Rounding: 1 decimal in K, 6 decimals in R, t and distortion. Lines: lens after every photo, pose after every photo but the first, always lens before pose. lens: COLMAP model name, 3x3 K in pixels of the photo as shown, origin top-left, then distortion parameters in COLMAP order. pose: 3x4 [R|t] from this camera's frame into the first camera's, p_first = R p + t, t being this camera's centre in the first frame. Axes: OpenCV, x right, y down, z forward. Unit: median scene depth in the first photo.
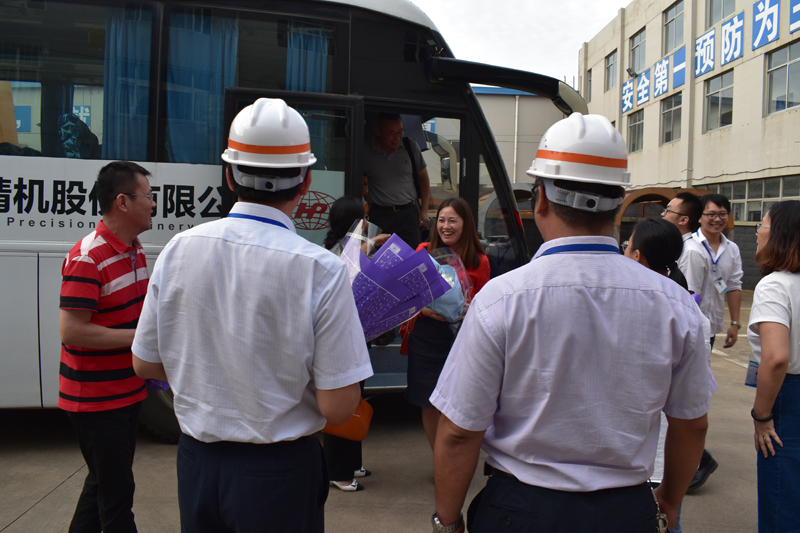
lens RADIAL K [[630.5, 0, 398.6], [0, 630.5, 264.1], [0, 0, 1]] dist [-0.099383, 0.024205]
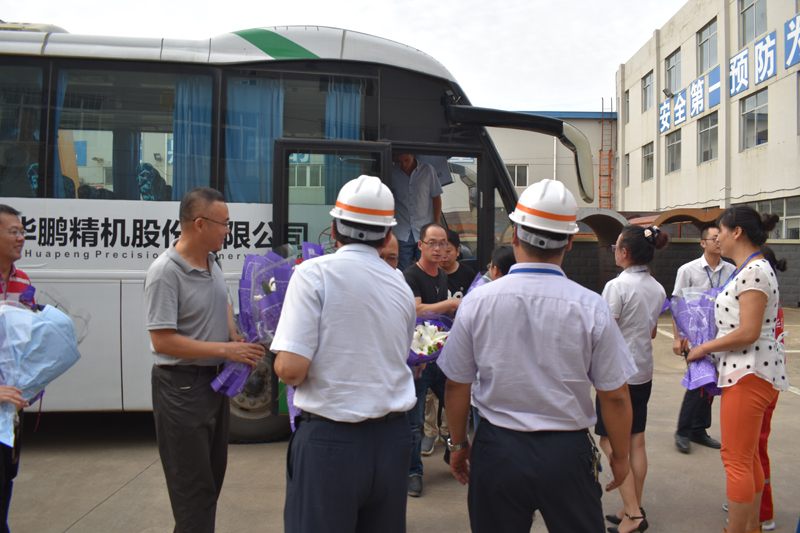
lens RADIAL K [[630.5, 0, 396.6], [0, 630.5, 265.8], [0, 0, 1]] dist [-0.099383, 0.024205]
pose [[0.997234, -0.016334, -0.072512, 0.025794], [0.013755, 0.999260, -0.035920, 0.003433], [0.073045, 0.034824, 0.996721, -0.116979]]
